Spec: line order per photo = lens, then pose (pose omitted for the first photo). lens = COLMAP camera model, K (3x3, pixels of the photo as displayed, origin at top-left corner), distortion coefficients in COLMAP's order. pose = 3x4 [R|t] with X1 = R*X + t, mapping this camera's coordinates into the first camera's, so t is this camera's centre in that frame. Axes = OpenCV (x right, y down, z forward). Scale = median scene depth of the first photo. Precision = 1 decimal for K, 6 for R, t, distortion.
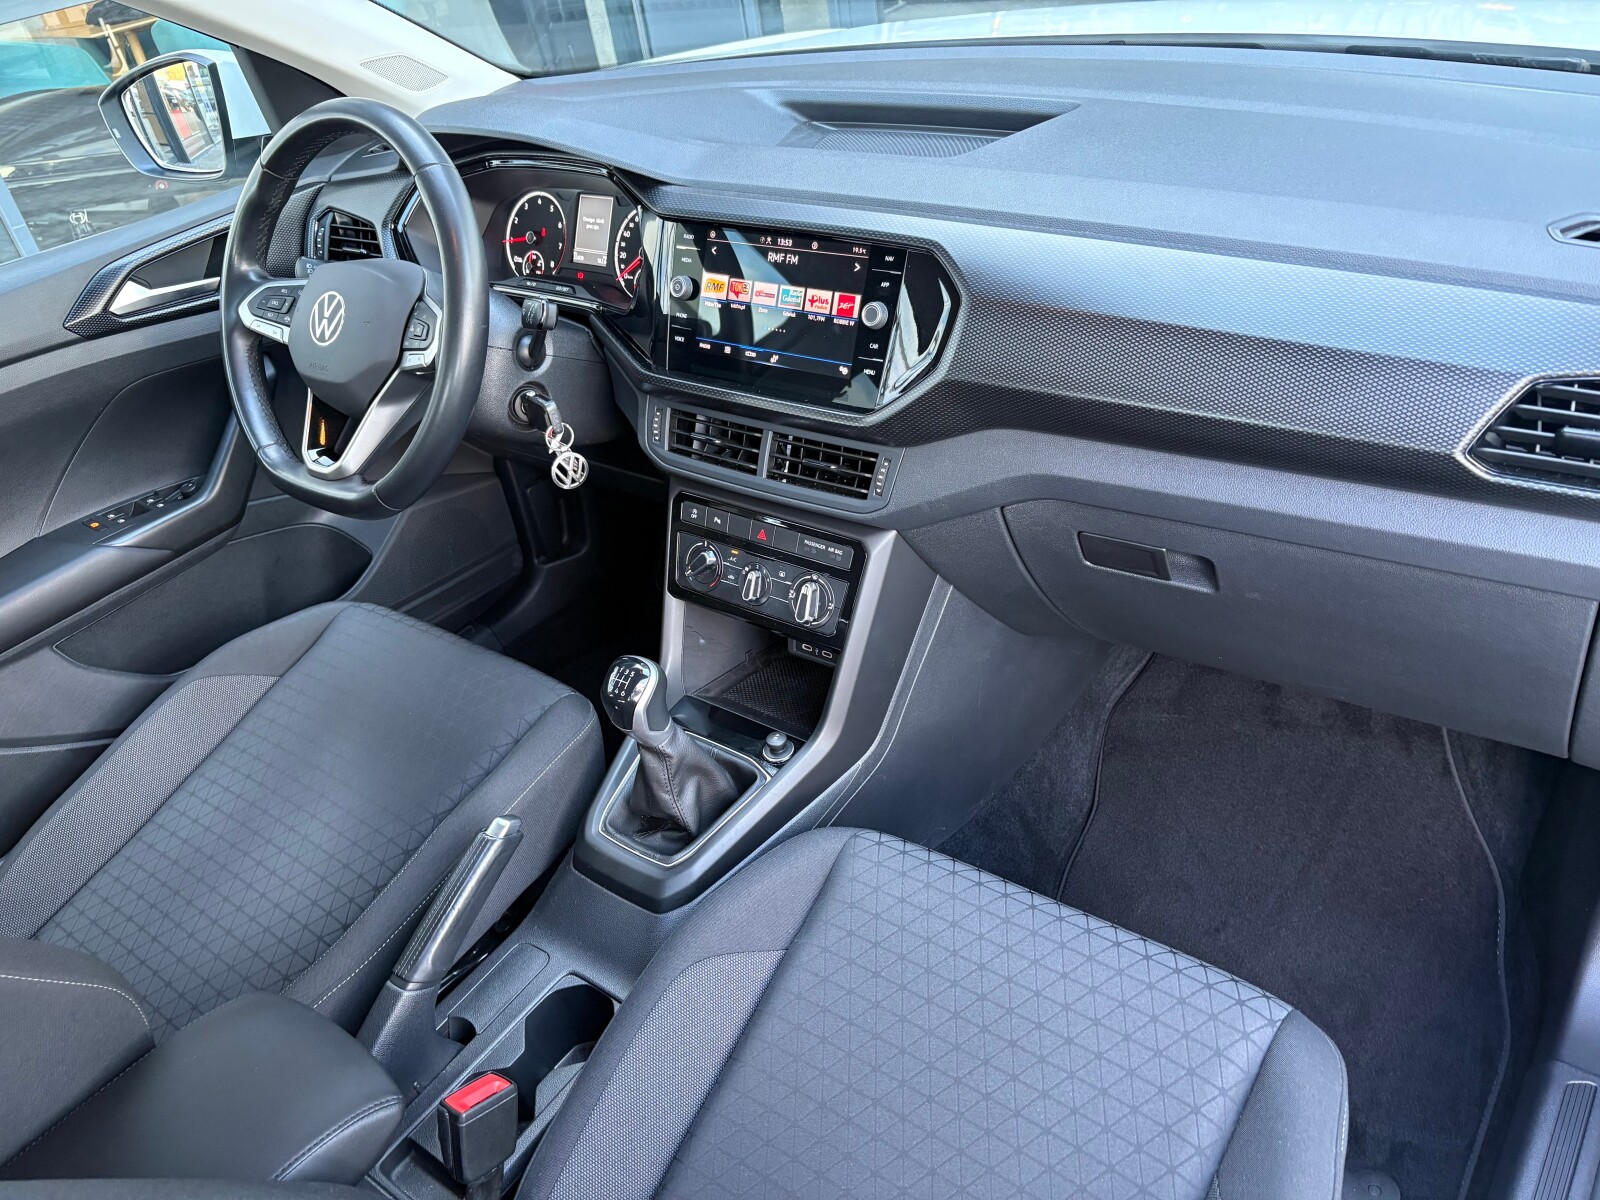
lens RADIAL K [[1215.4, 0, 795.4], [0, 1215.4, 600.2], [0, 0, 1]] dist [0.037971, -0.044504]
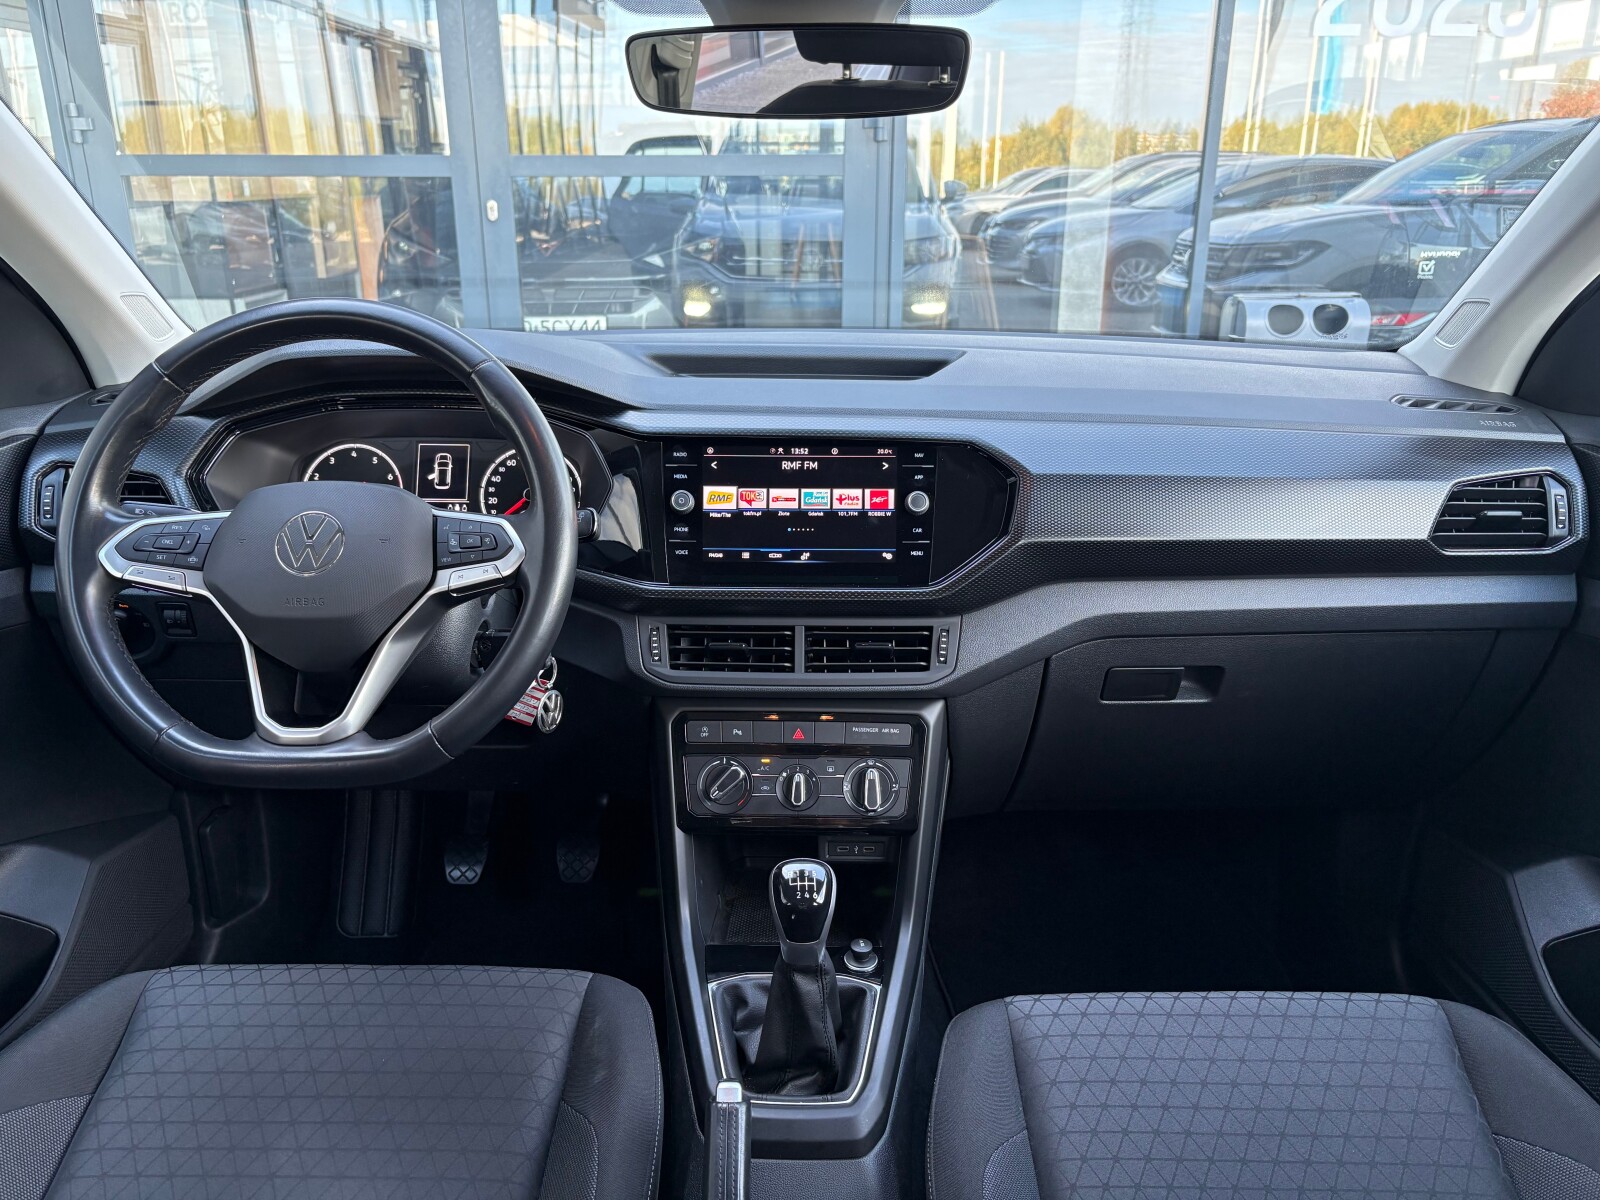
lens RADIAL K [[1215.4, 0, 801.8], [0, 1215.4, 598.9], [0, 0, 1]] dist [0.037971, -0.044504]
pose [[0.785725, -0.054426, 0.616177, -0.658763], [0.243495, 0.942914, -0.227209, 0.070241], [-0.568636, 0.328560, 0.754123, 0.233189]]
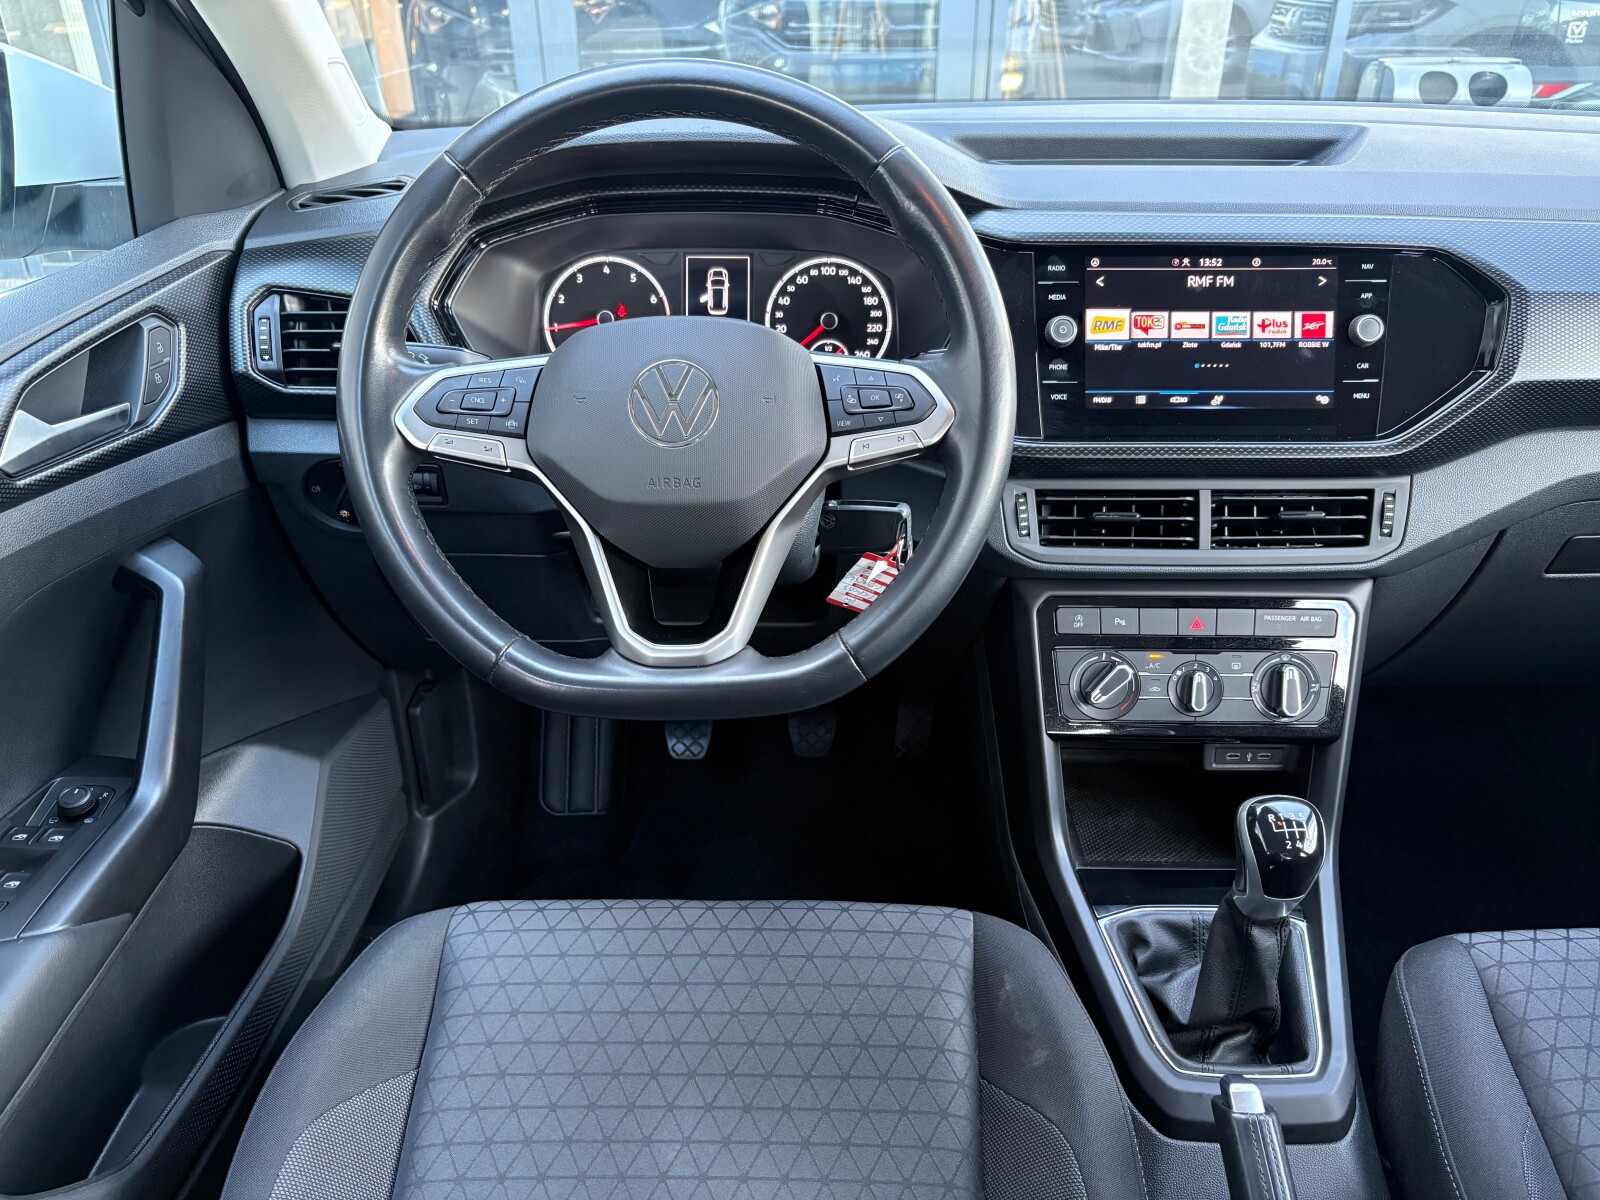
lens RADIAL K [[1215.4, 0, 800.2], [0, 1215.4, 602.9], [0, 0, 1]] dist [0.037971, -0.044504]
pose [[0.791877, -0.159907, 0.589373, -0.741766], [0.247445, 0.966350, -0.070278, -0.079128], [-0.558303, 0.201489, 0.804798, 0.524582]]
